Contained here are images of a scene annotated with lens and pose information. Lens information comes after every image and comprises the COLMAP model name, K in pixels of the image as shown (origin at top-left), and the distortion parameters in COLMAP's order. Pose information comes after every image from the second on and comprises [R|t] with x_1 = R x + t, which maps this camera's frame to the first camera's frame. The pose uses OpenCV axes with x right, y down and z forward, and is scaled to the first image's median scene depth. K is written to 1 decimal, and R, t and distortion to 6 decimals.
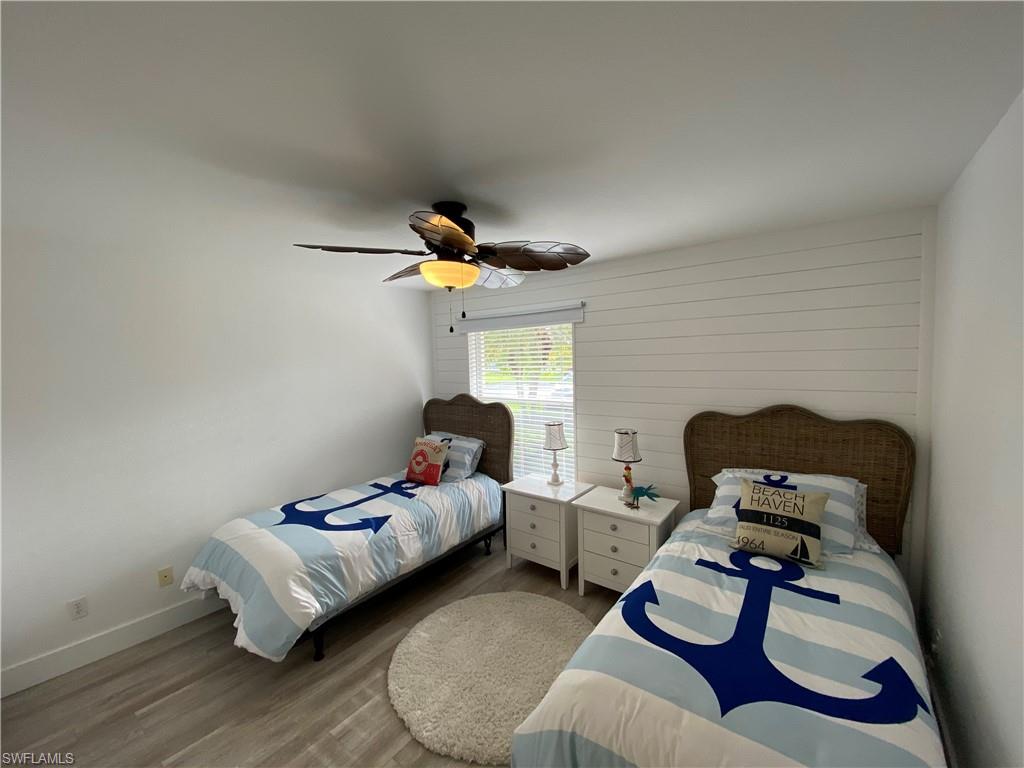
lens RADIAL K [[419.1, 0, 507.4], [0, 419.1, 385.3], [0, 0, 1]] dist [0.011101, -0.016802]
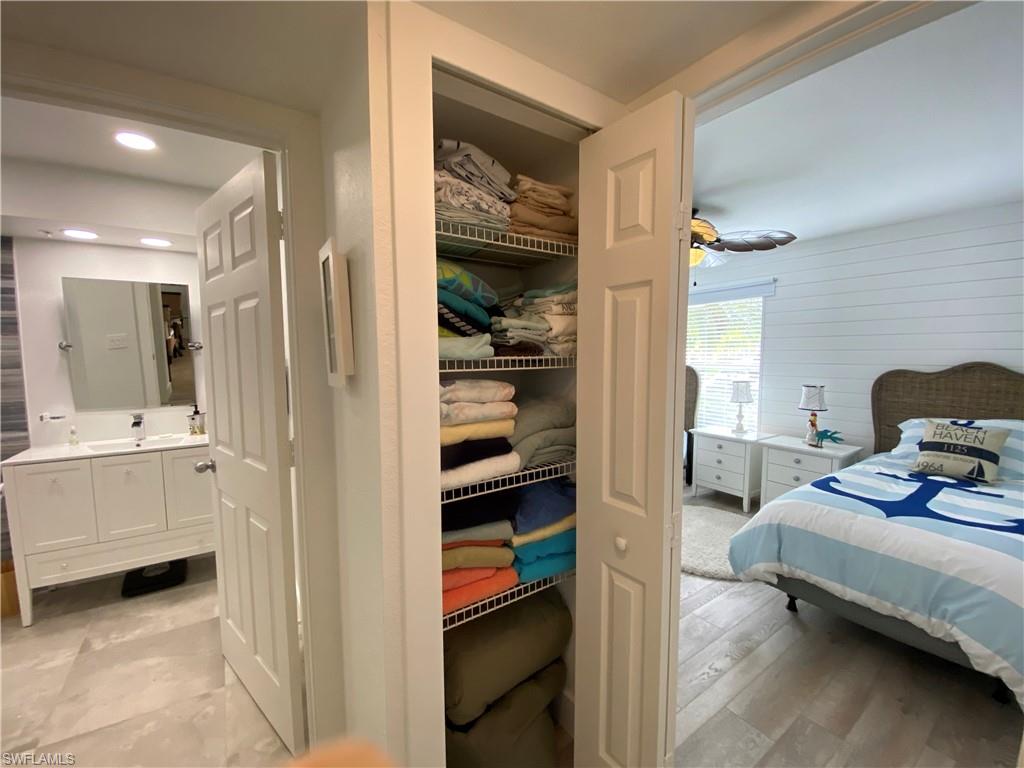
lens RADIAL K [[419.1, 0, 507.4], [0, 419.1, 385.3], [0, 0, 1]] dist [0.011101, -0.016802]
pose [[0.945527, 0.046046, -0.322272, -0.176240], [-0.041641, 0.998921, 0.020555, 0.140410], [0.322870, -0.006016, 0.946424, -0.465003]]
